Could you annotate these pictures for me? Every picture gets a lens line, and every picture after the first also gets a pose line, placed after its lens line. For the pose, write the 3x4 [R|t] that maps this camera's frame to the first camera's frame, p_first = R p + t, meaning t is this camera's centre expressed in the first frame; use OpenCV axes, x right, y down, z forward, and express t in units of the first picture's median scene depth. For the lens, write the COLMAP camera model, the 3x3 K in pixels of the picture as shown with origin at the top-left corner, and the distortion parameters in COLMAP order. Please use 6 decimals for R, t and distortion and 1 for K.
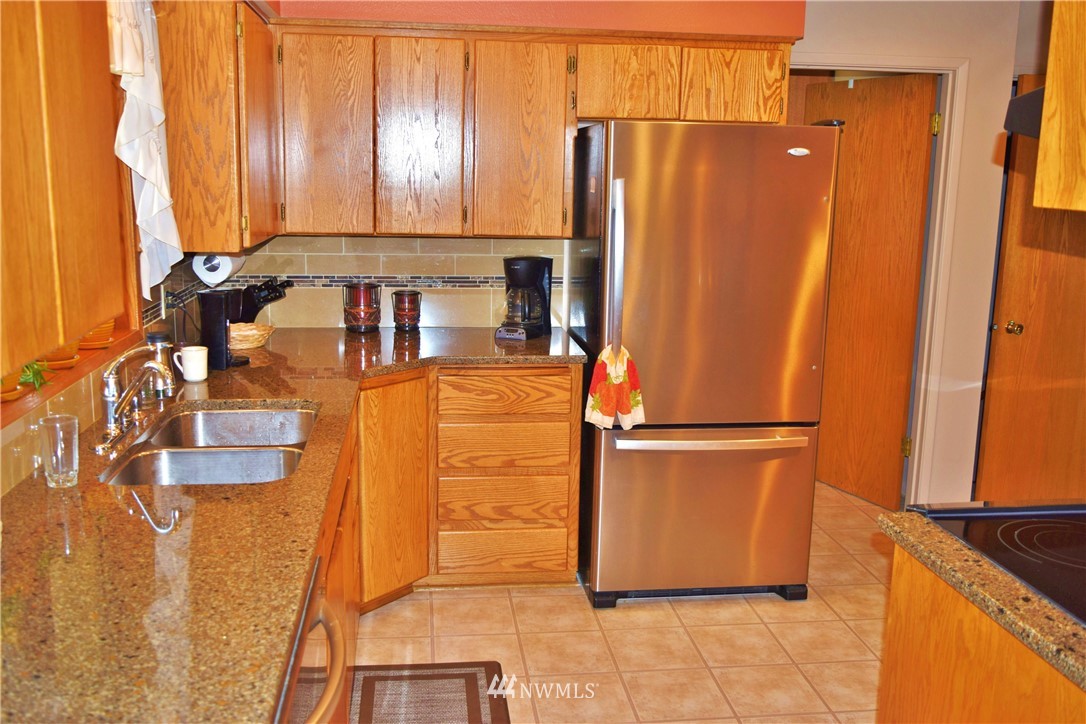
lens RADIAL K [[996.7, 0, 543.0], [0, 996.7, 362.0], [0, 0, 1]] dist [-0.008919, 0.000642]
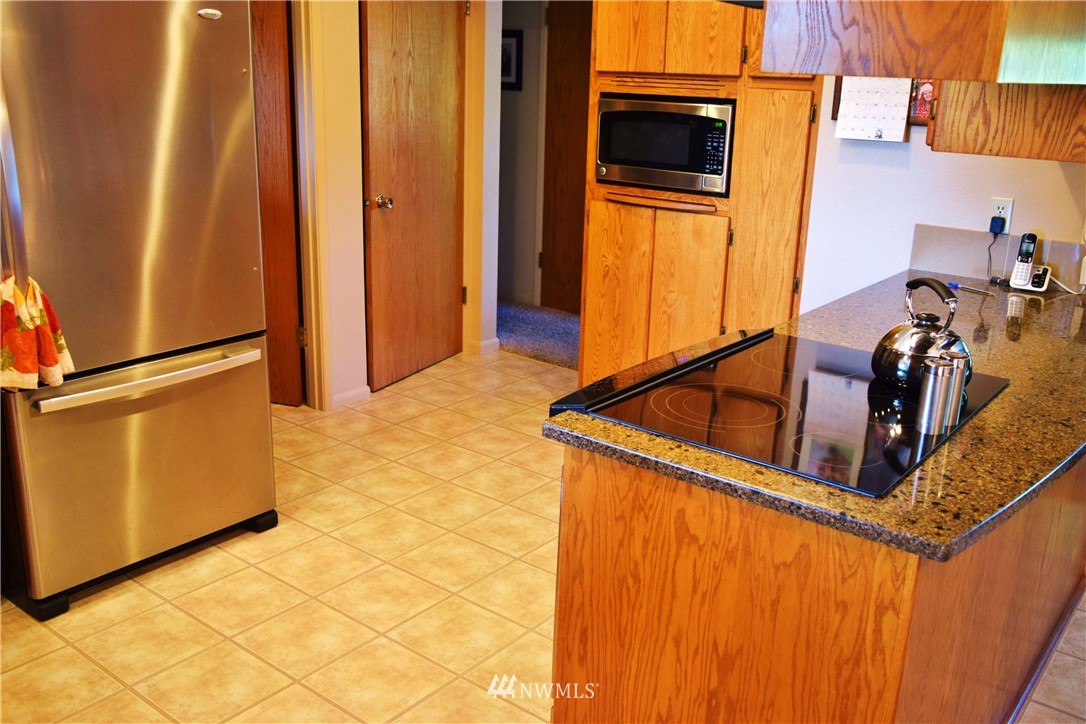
lens RADIAL K [[996.7, 0, 543.0], [0, 996.7, 362.0], [0, 0, 1]] dist [-0.008919, 0.000642]
pose [[0.721418, -0.200769, 0.662757, -0.148305], [0.121685, 0.978912, 0.164086, -0.028980], [-0.681725, -0.037727, 0.730636, 0.196724]]
